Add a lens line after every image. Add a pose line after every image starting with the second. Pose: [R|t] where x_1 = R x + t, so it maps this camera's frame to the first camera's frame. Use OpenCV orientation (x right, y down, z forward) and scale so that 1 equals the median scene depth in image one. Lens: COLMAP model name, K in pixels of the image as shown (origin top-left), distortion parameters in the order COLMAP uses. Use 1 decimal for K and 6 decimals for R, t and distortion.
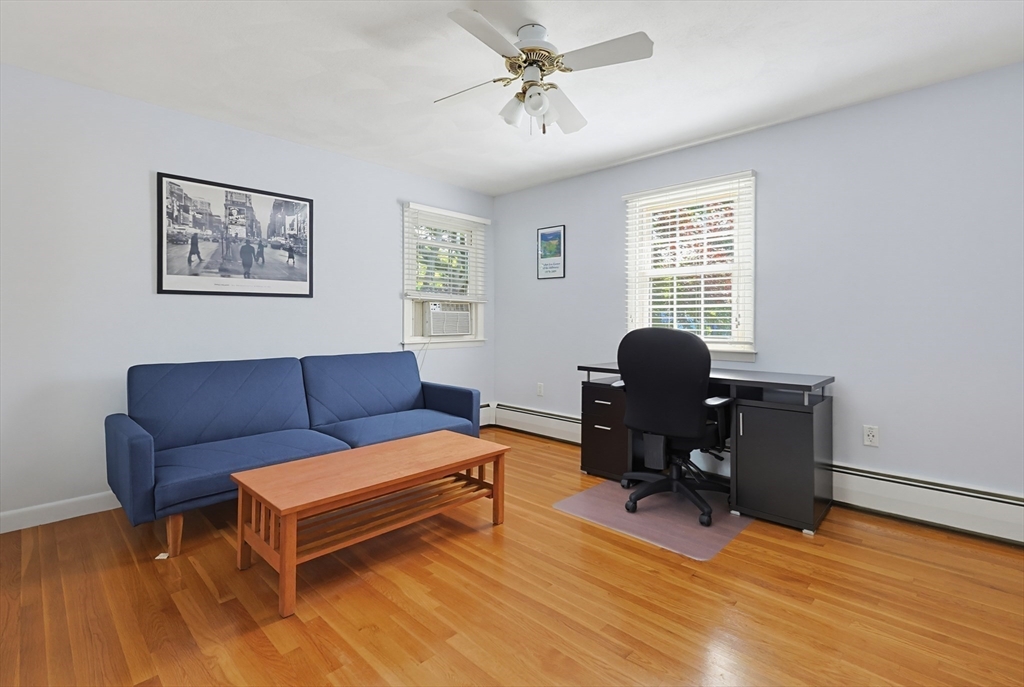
lens RADIAL K [[474.8, 0, 529.7], [0, 474.8, 314.4], [0, 0, 1]] dist [-0.000607, -0.000010]
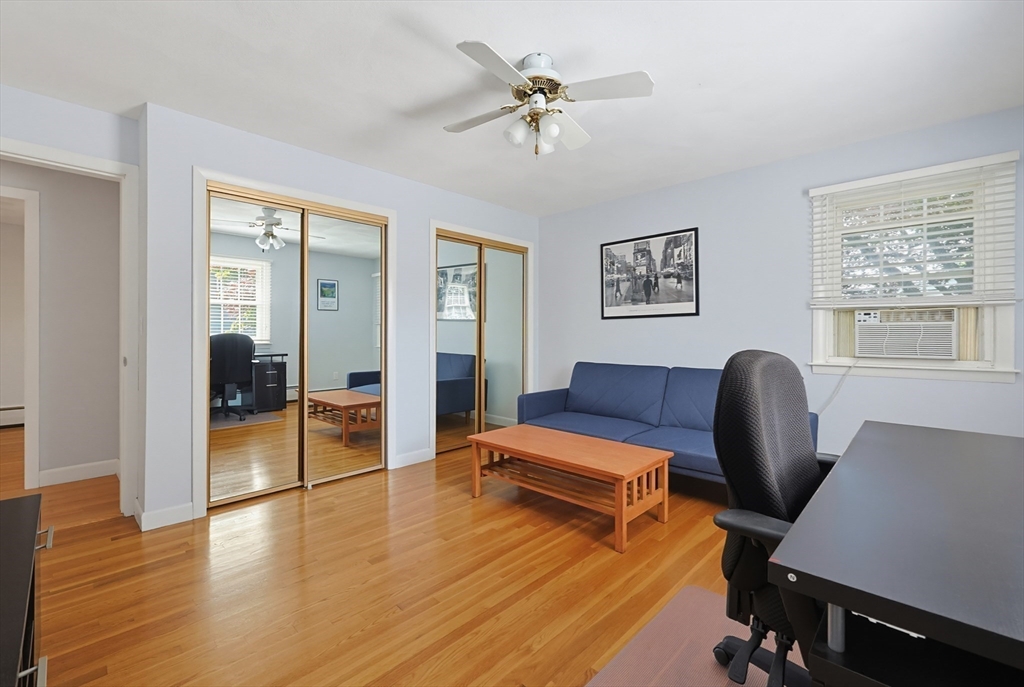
lens RADIAL K [[434.0, 0, 509.8], [0, 434.0, 337.7], [0, 0, 1]] dist [0.003740, 0.000492]
pose [[-0.018847, -0.001533, -0.999821, 0.625014], [0.006554, 0.999977, -0.001657, 0.016820], [0.999801, -0.006584, -0.018837, 0.636116]]
